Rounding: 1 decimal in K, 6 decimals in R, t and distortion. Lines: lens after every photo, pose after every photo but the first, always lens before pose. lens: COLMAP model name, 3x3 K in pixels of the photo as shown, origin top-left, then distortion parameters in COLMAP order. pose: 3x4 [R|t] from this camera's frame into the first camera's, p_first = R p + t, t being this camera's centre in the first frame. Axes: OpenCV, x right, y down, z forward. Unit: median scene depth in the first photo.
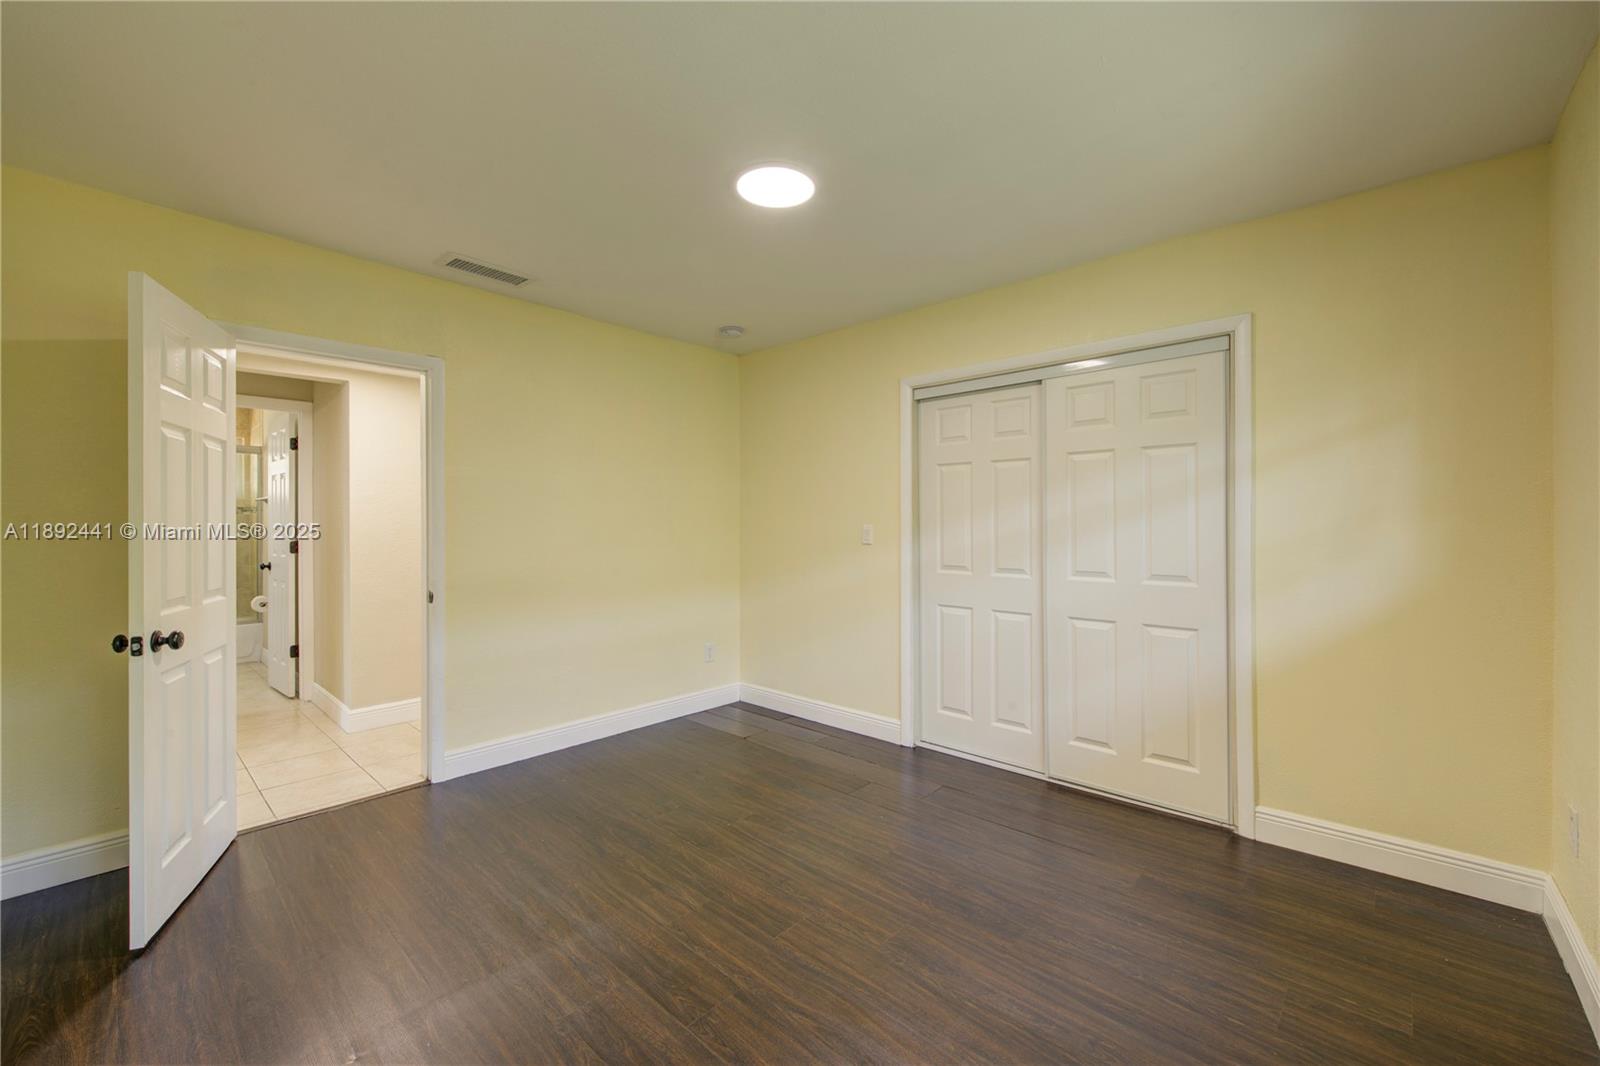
lens RADIAL K [[656.1, 0, 796.0], [0, 656.1, 523.8], [0, 0, 1]] dist [0.001267, -0.004035]
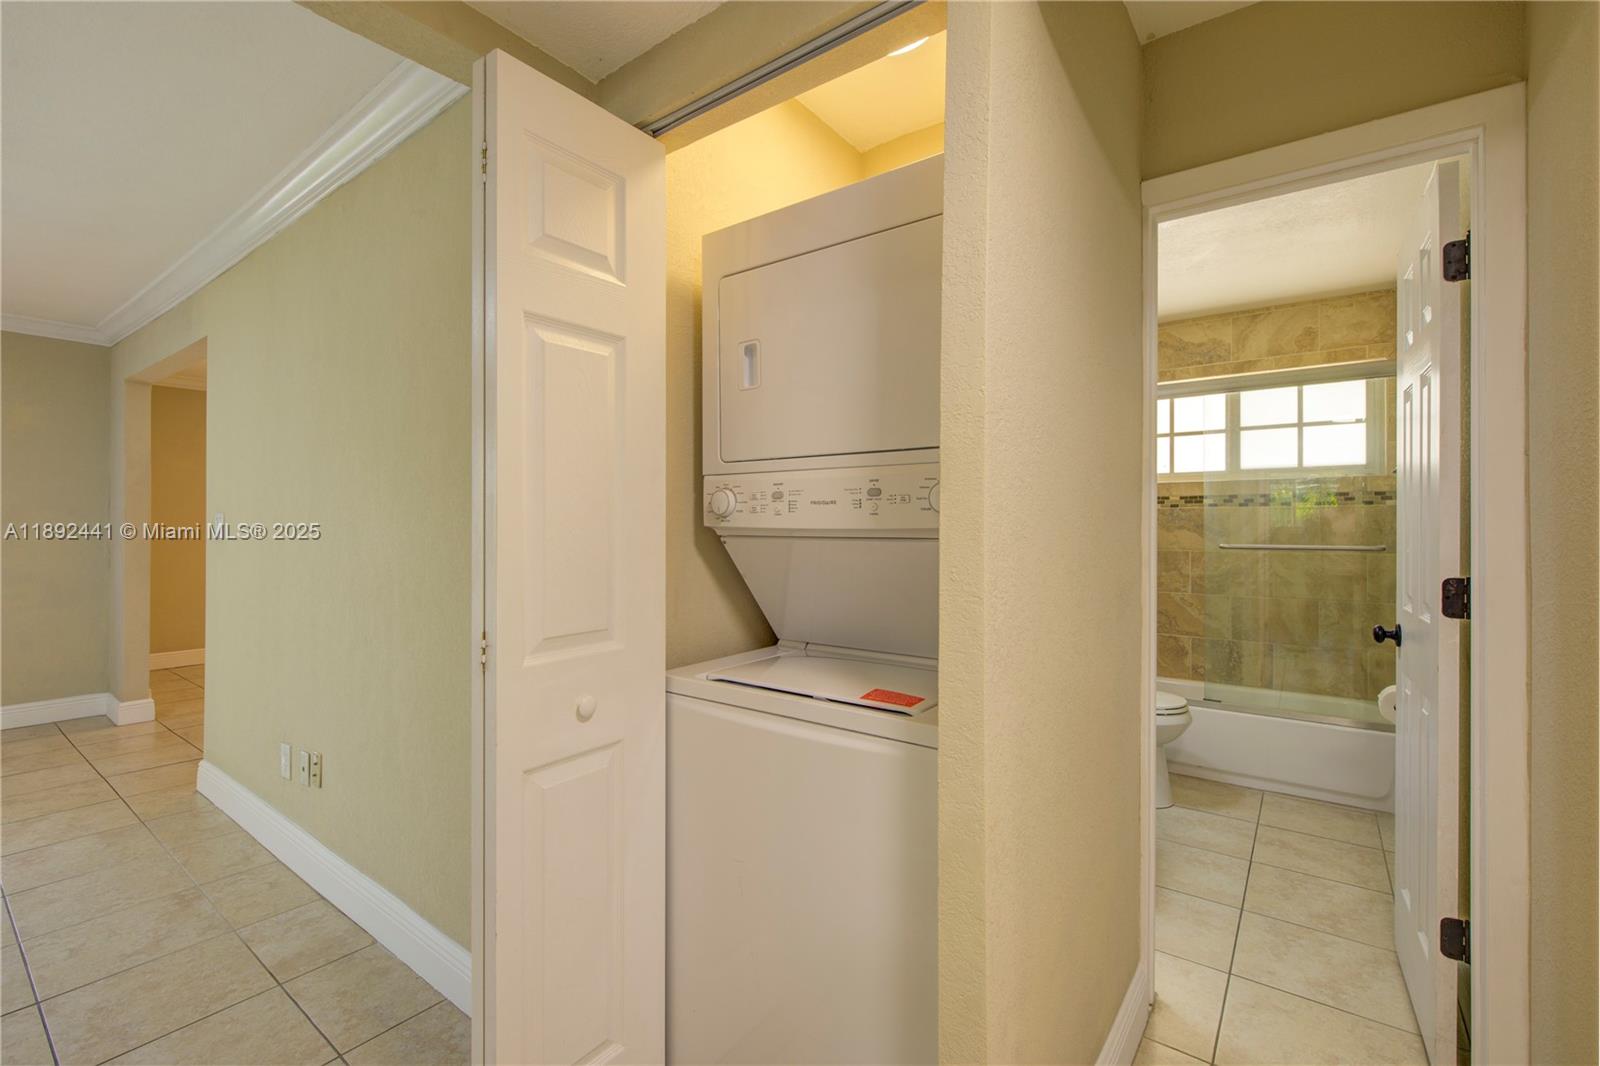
lens RADIAL K [[683.3, 0, 795.4], [0, 683.3, 519.5], [0, 0, 1]] dist [-0.007638, -0.000432]
pose [[0.137805, -0.005592, -0.990444, -0.452321], [-0.004851, 0.999968, -0.006321, -0.007903], [0.990448, 0.005676, 0.137773, 0.596101]]
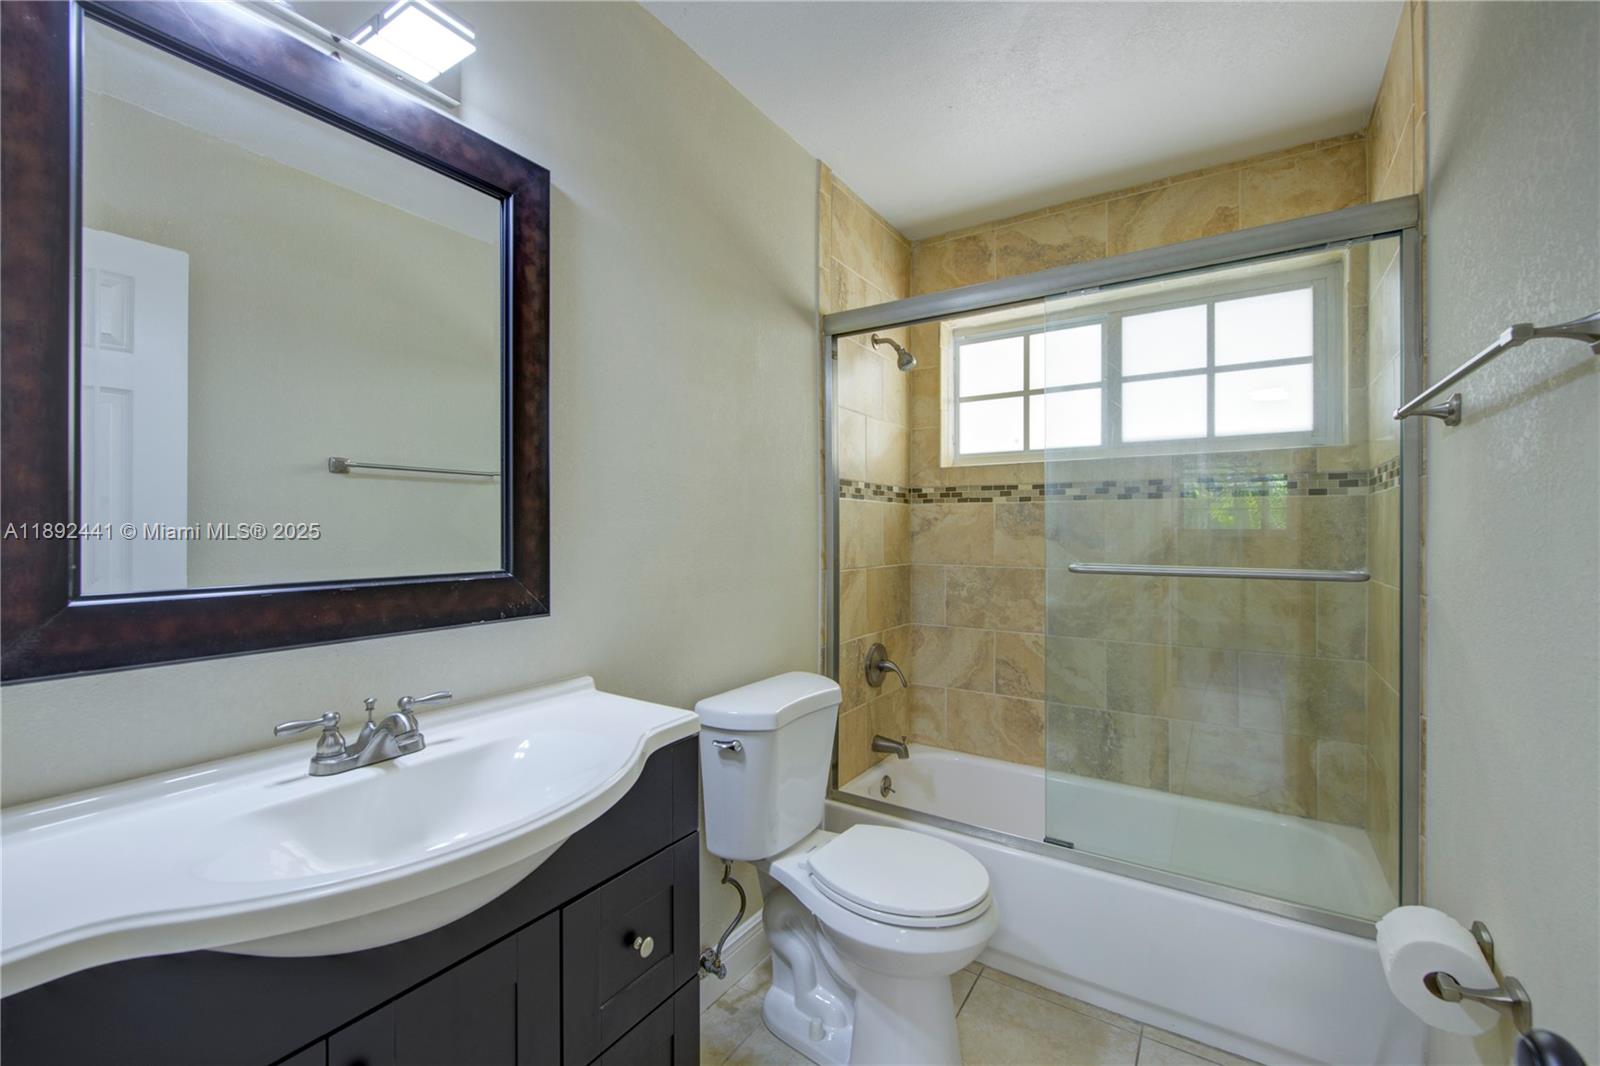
lens RADIAL K [[656.1, 0, 796.0], [0, 656.1, 523.8], [0, 0, 1]] dist [0.001267, -0.004035]
pose [[0.204144, 0.000512, -0.978941, -0.699958], [-0.000150, 1.000000, 0.000492, -0.012081], [0.978941, 0.000046, 0.204144, 0.844261]]
